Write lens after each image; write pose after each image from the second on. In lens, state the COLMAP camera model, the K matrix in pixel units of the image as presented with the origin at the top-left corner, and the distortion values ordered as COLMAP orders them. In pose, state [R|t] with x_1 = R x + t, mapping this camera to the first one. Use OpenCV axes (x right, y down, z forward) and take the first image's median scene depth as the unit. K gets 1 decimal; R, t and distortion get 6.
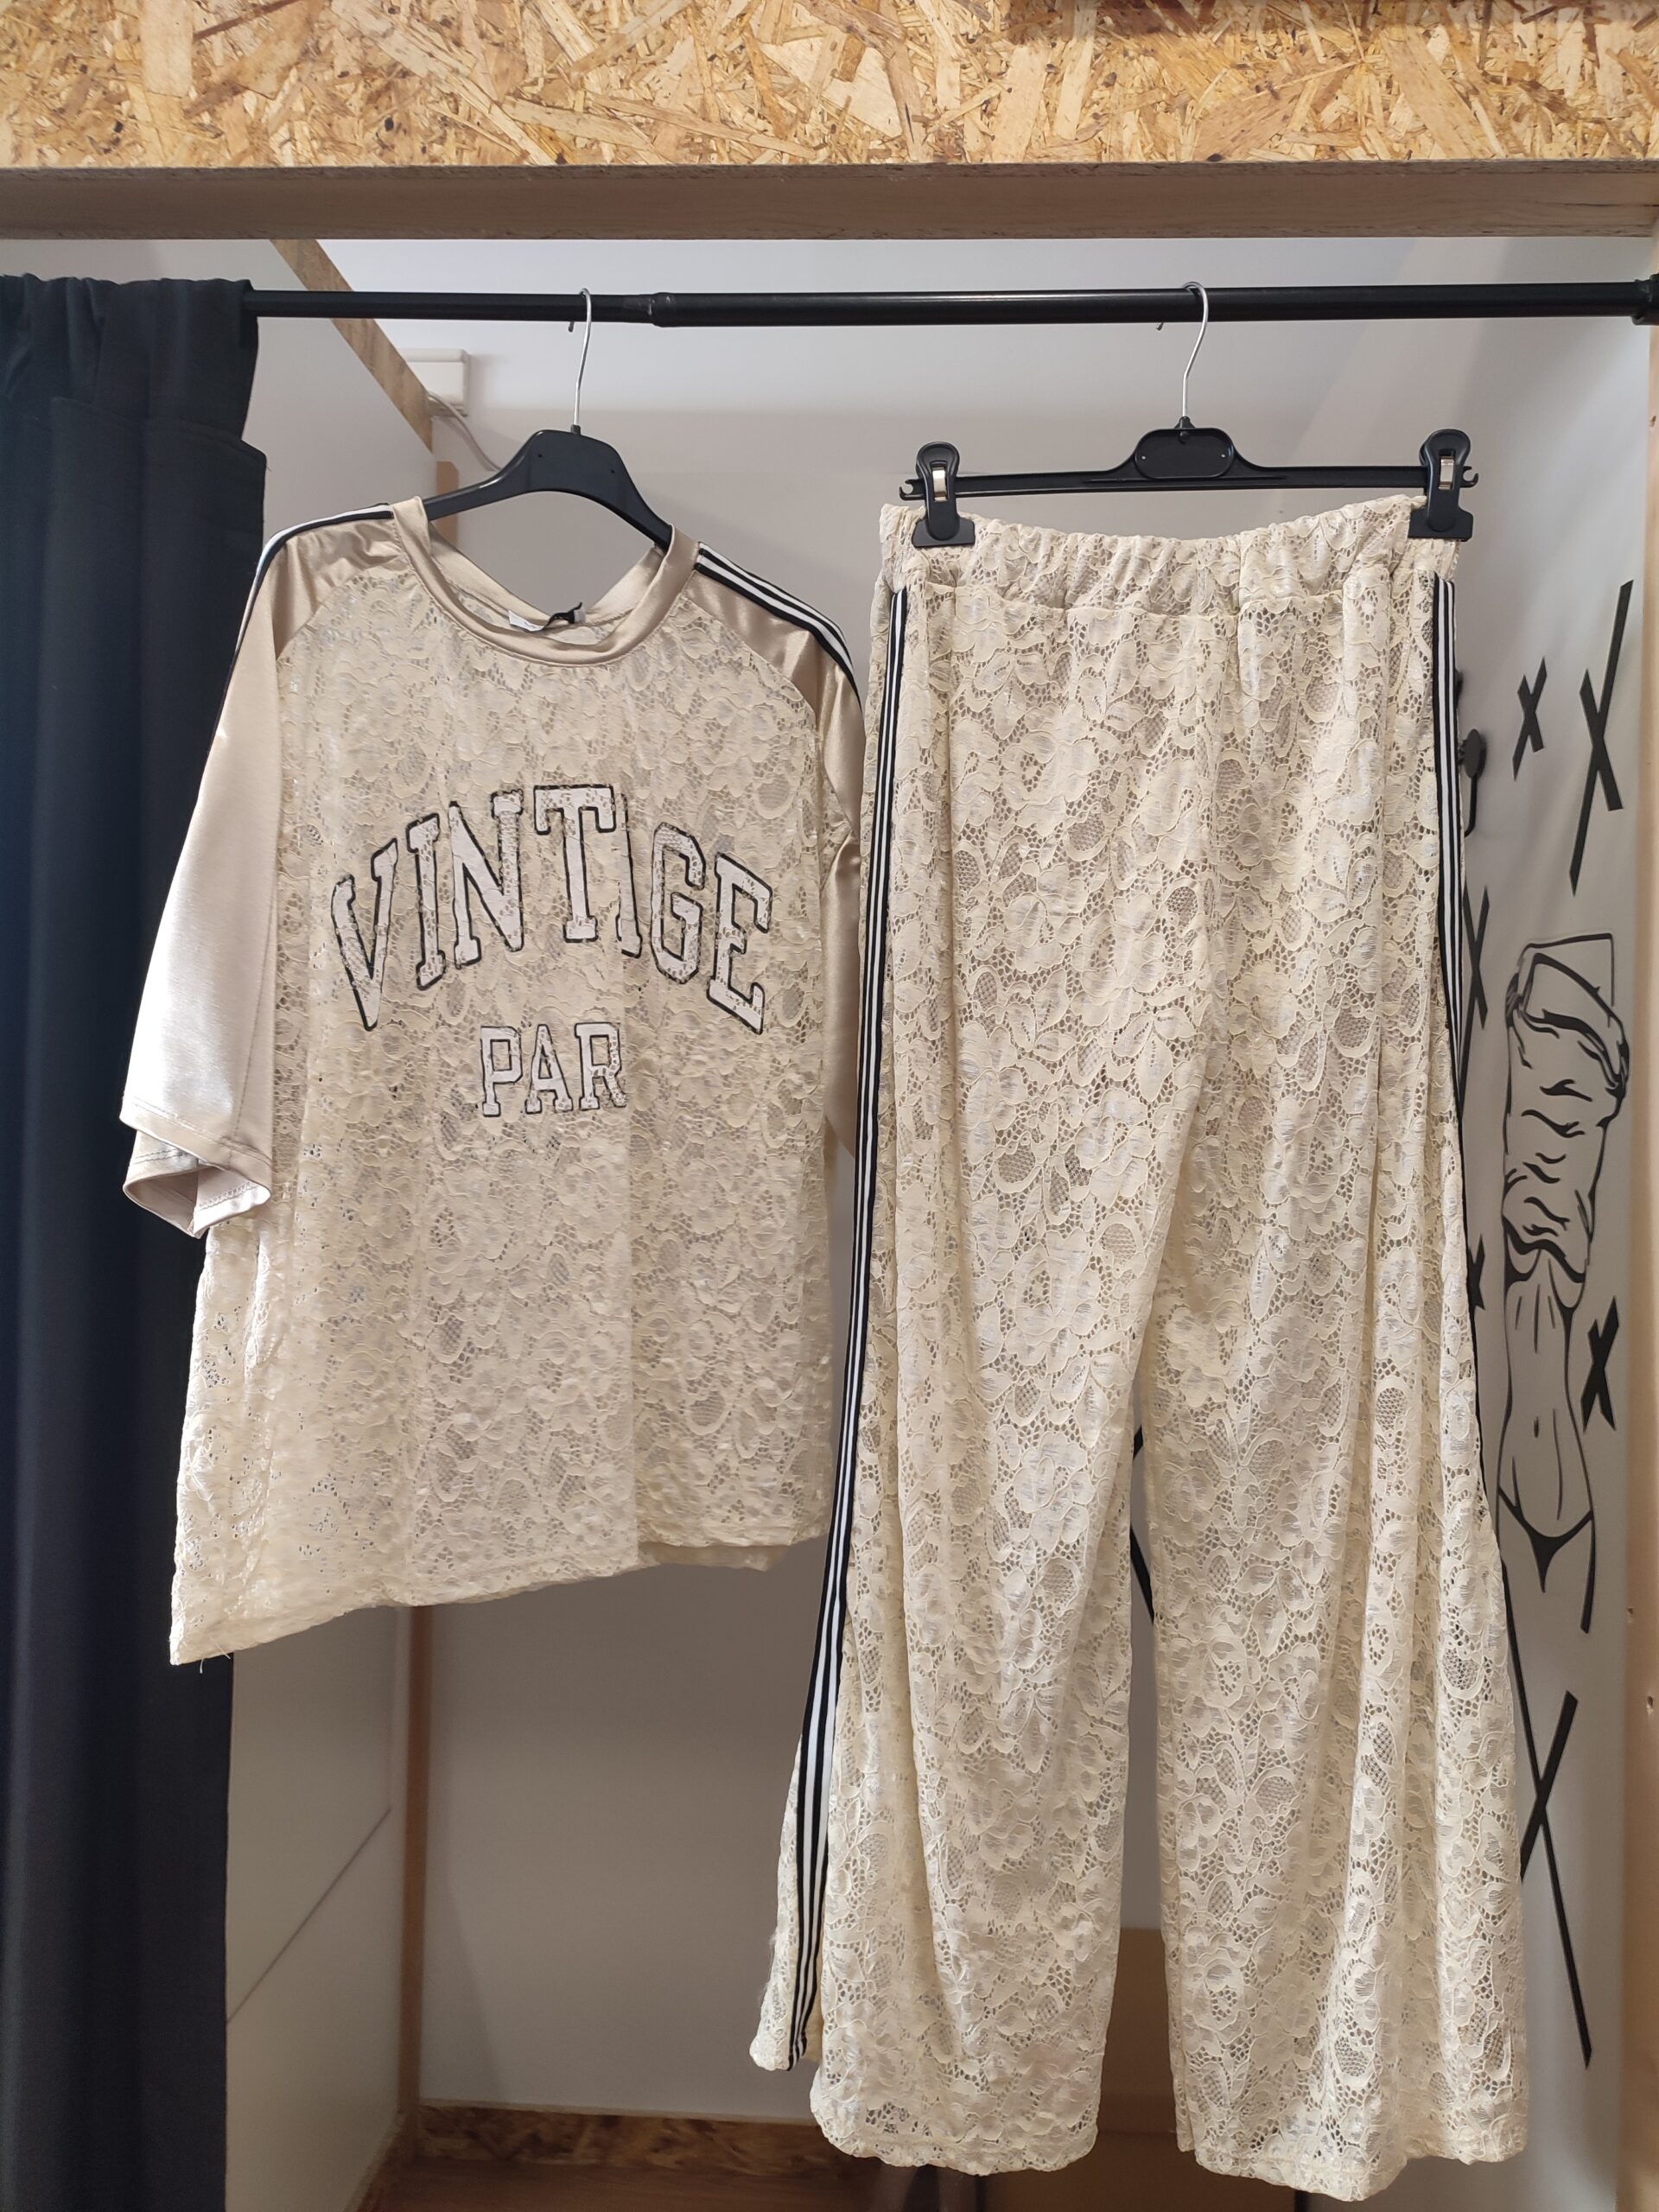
lens RADIAL K [[1614.4, 0, 840.7], [0, 1614.4, 1114.0], [0, 0, 1]] dist [0.034442, -0.024071]
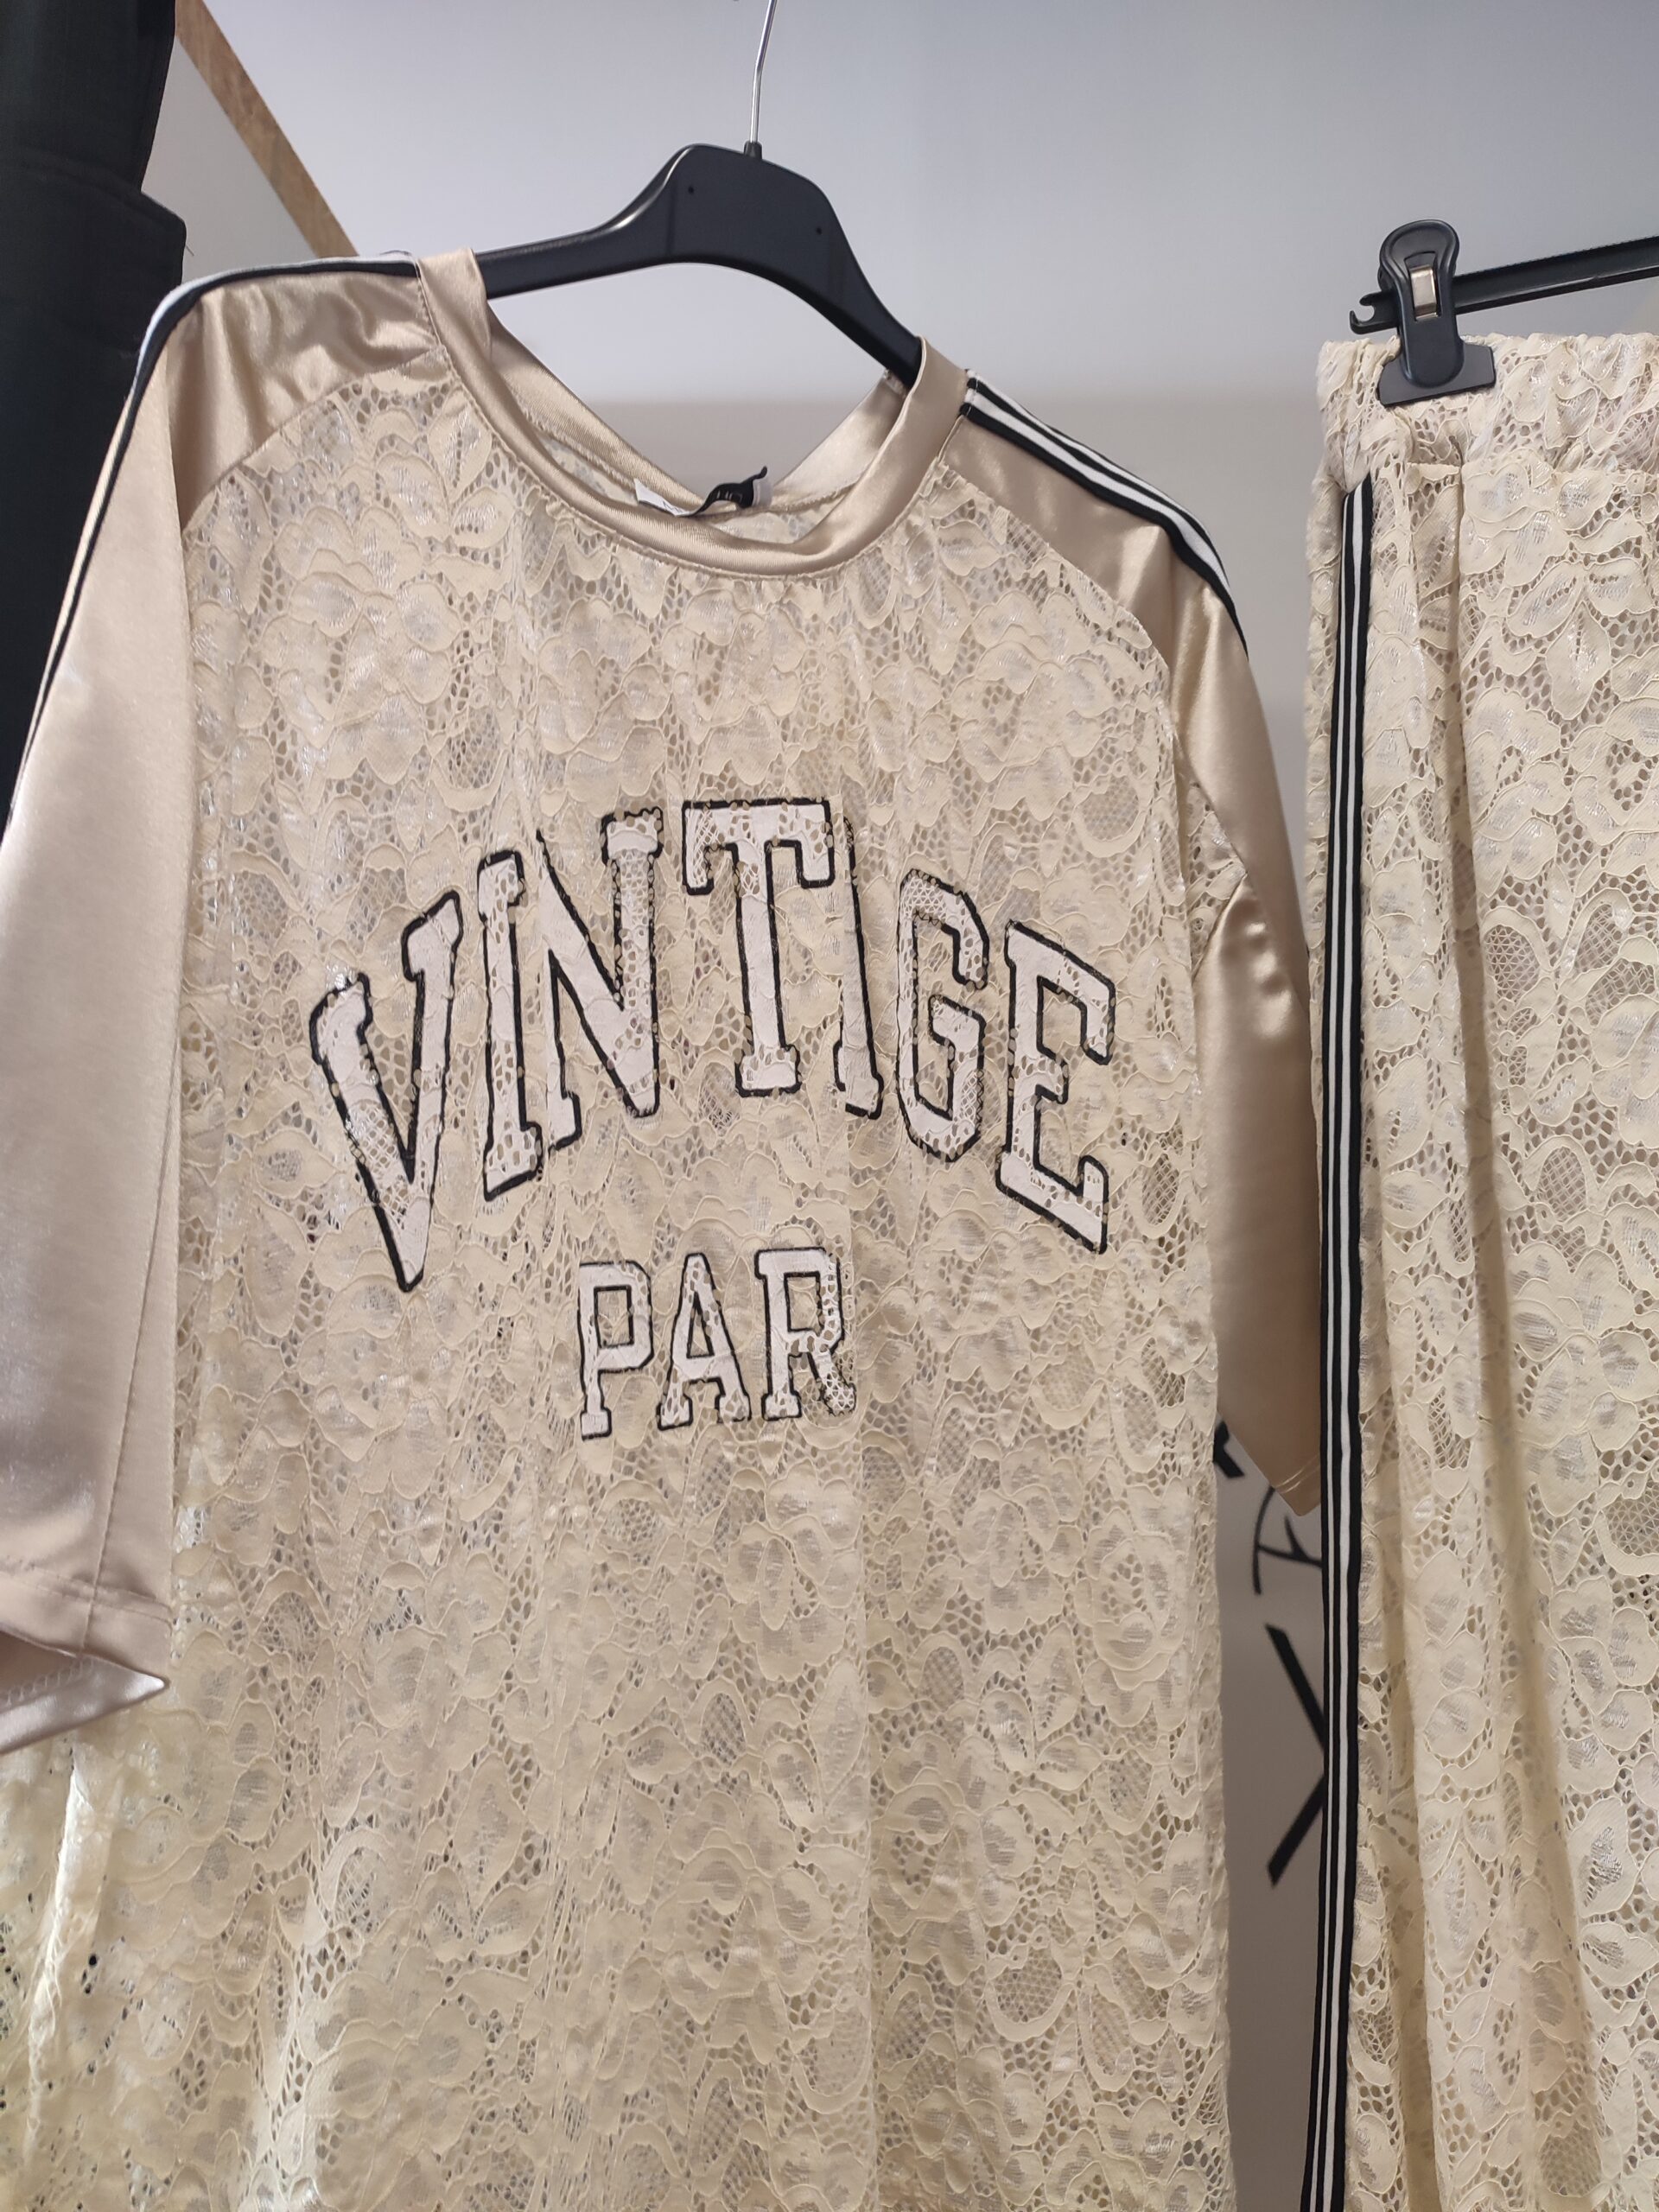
lens RADIAL K [[1641.5, 0, 834.9], [0, 1641.5, 1117.9], [0, 0, 1]] dist [0.003816, -0.002340]
pose [[0.999092, -0.021578, -0.036730, -0.117473], [0.019141, 0.997671, -0.065462, -0.060485], [0.038057, 0.064700, 0.997179, 0.451770]]
